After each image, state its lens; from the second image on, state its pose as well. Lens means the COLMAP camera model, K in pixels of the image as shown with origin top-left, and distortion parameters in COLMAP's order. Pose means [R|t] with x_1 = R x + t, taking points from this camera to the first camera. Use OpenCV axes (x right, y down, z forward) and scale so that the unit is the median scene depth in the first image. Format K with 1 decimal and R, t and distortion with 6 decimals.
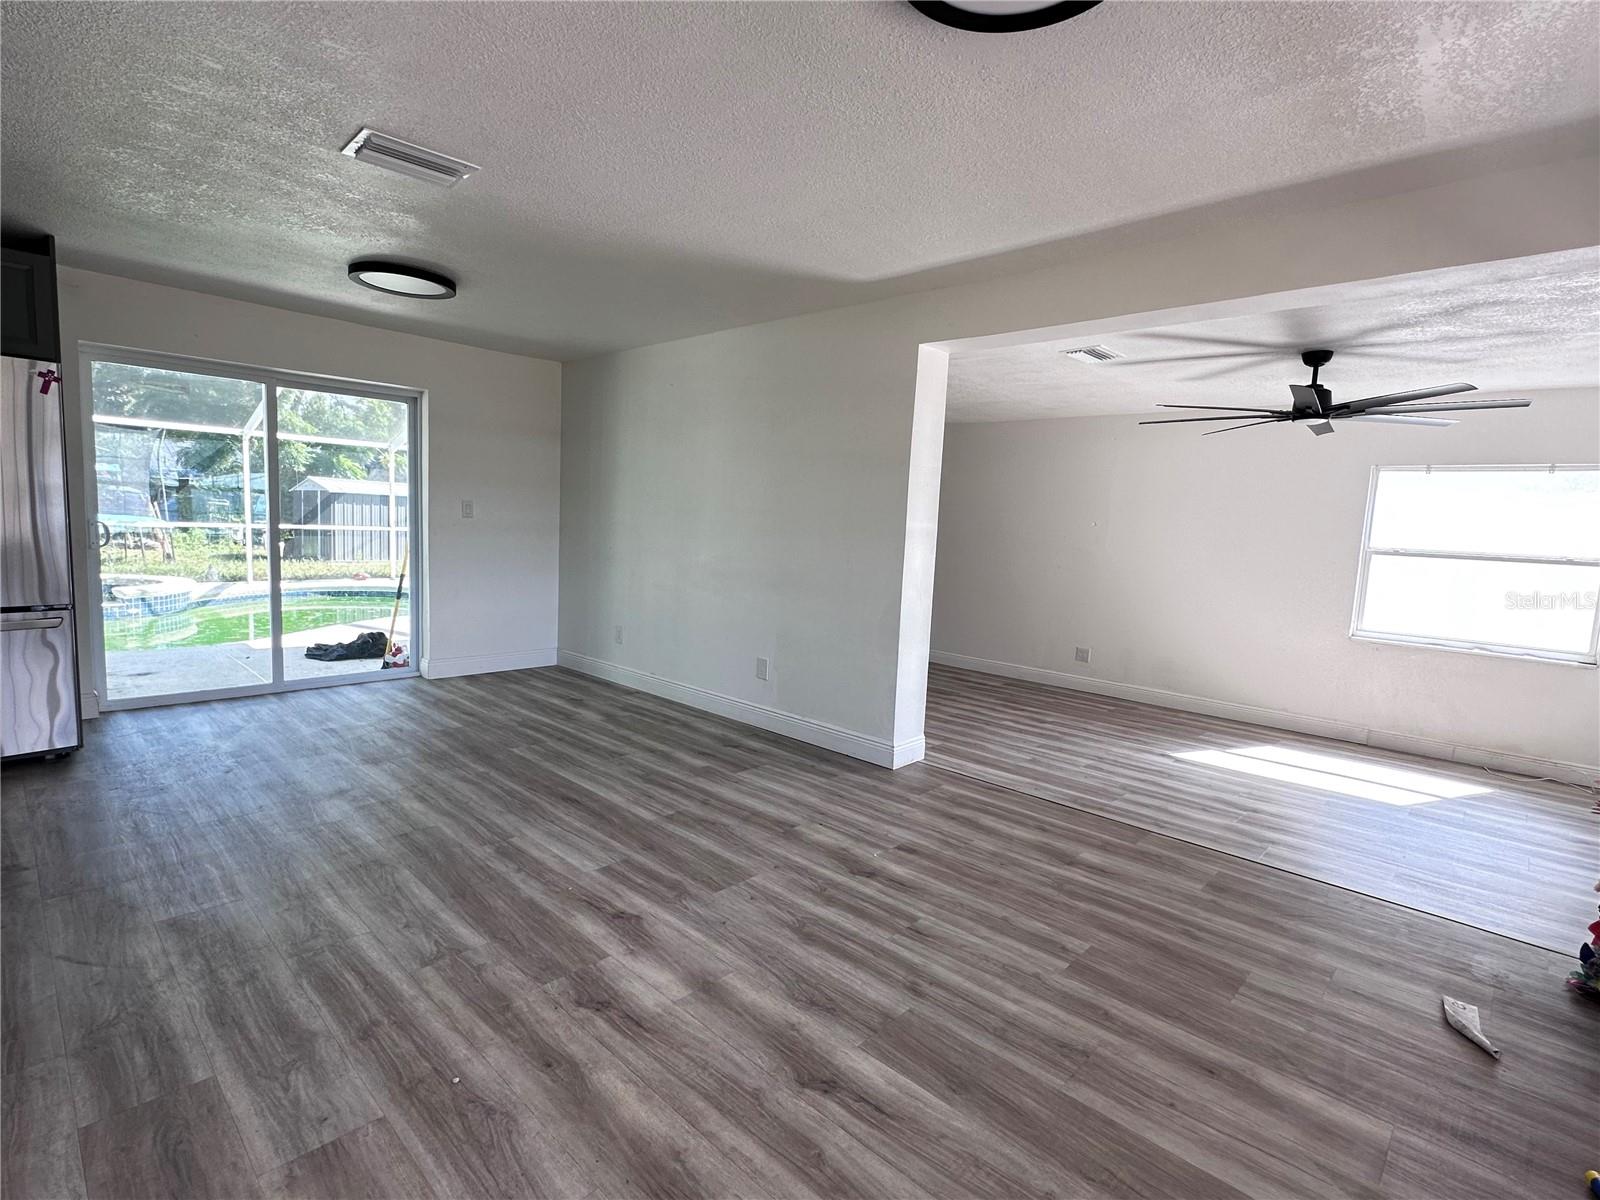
lens RADIAL K [[784.7, 0, 796.7], [0, 784.7, 589.6], [0, 0, 1]] dist [0.003035, -0.000081]
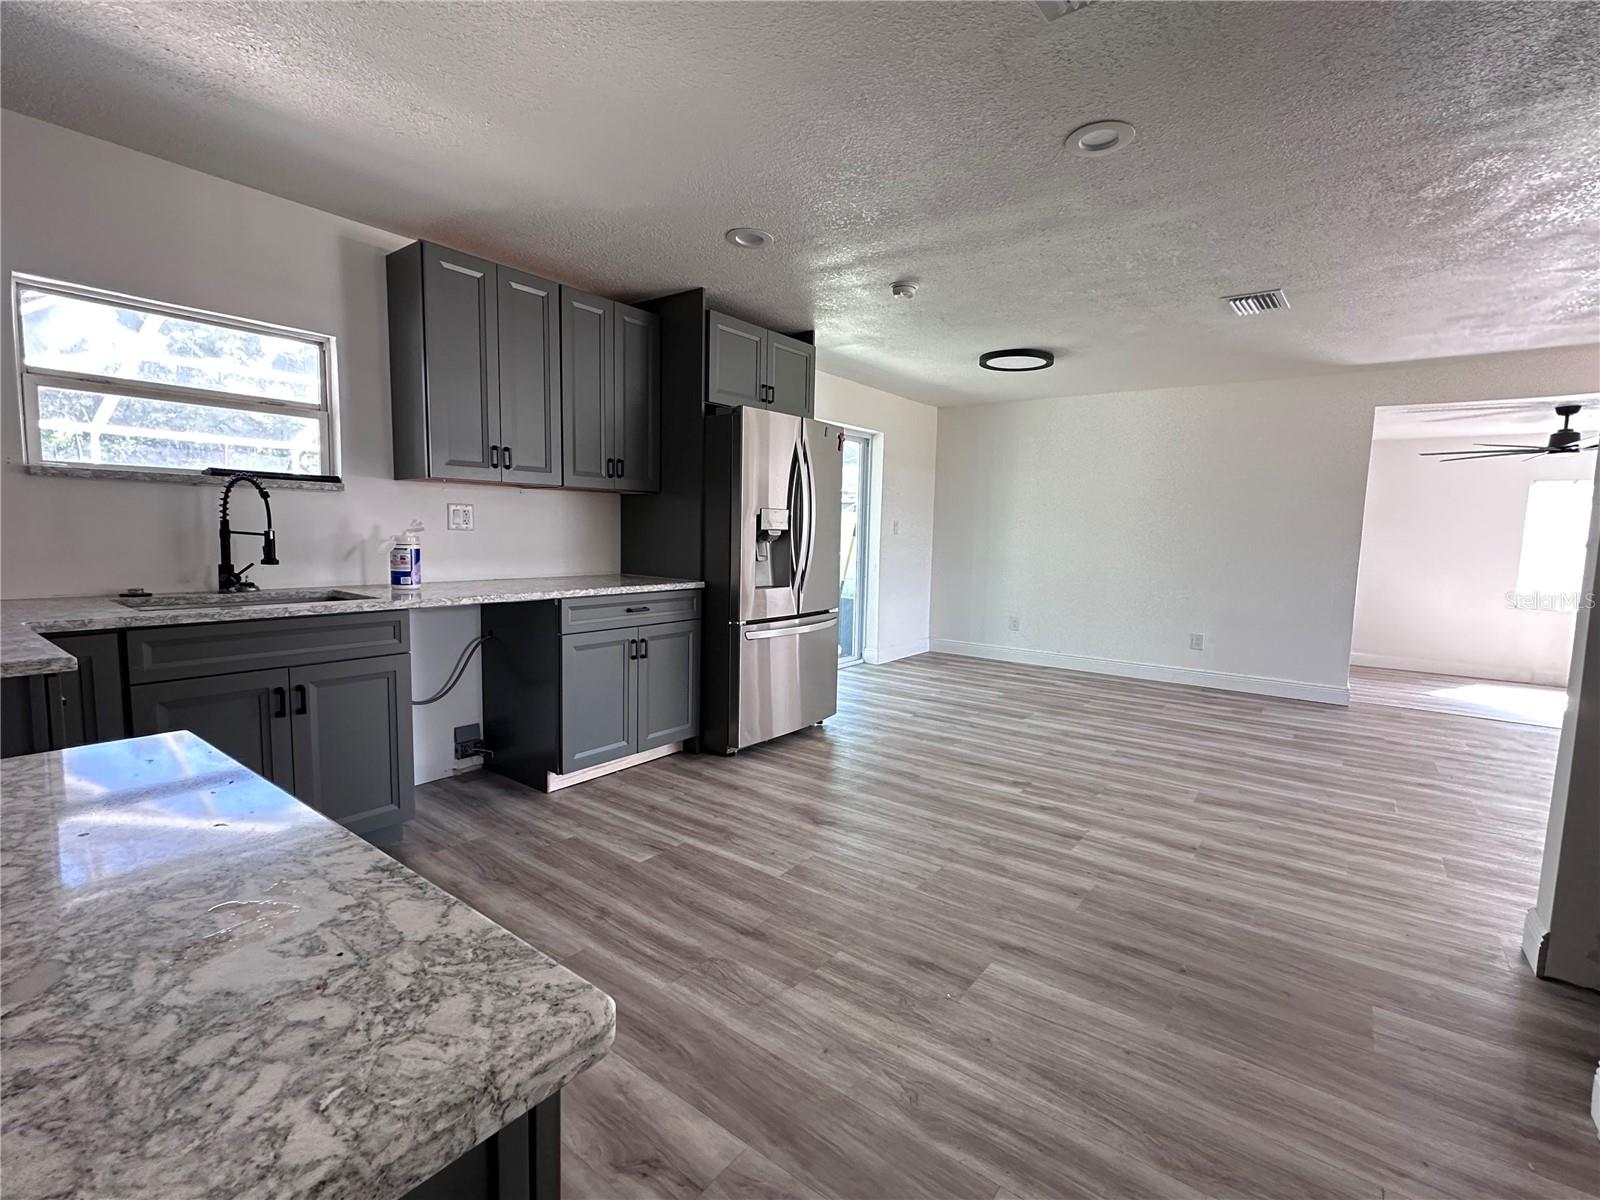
lens RADIAL K [[728.2, 0, 797.2], [0, 728.2, 603.9], [0, 0, 1]] dist [-0.005373, -0.000661]
pose [[0.993668, -0.033776, 0.107162, -1.223112], [0.031840, 0.999298, 0.019729, -0.015450], [-0.107753, -0.016192, 0.994046, -0.238905]]
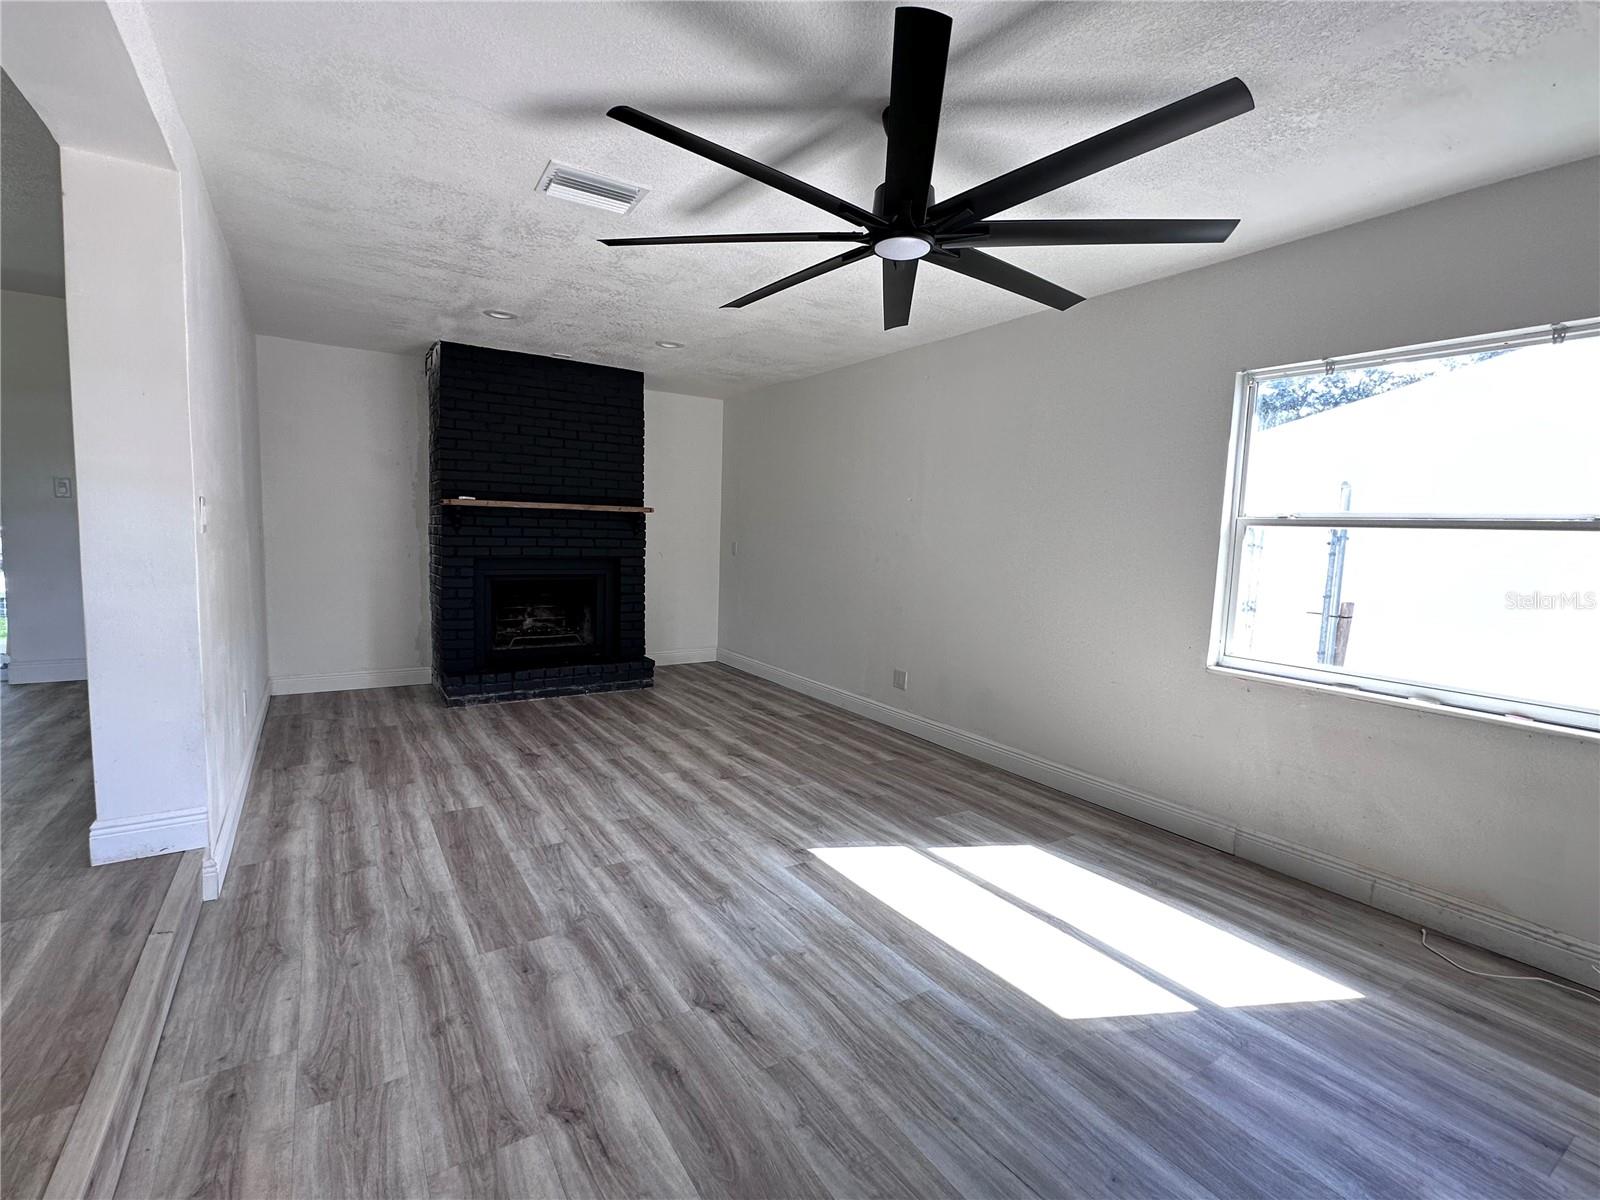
lens RADIAL K [[736.2, 0, 793.2], [0, 736.2, 596.8], [0, 0, 1]] dist [0.001123, 0.000260]
pose [[0.971438, 0.008276, -0.237151, 0.948430], [-0.009959, 0.999933, -0.005902, 0.024731], [0.237086, 0.008096, 0.971455, 0.700125]]
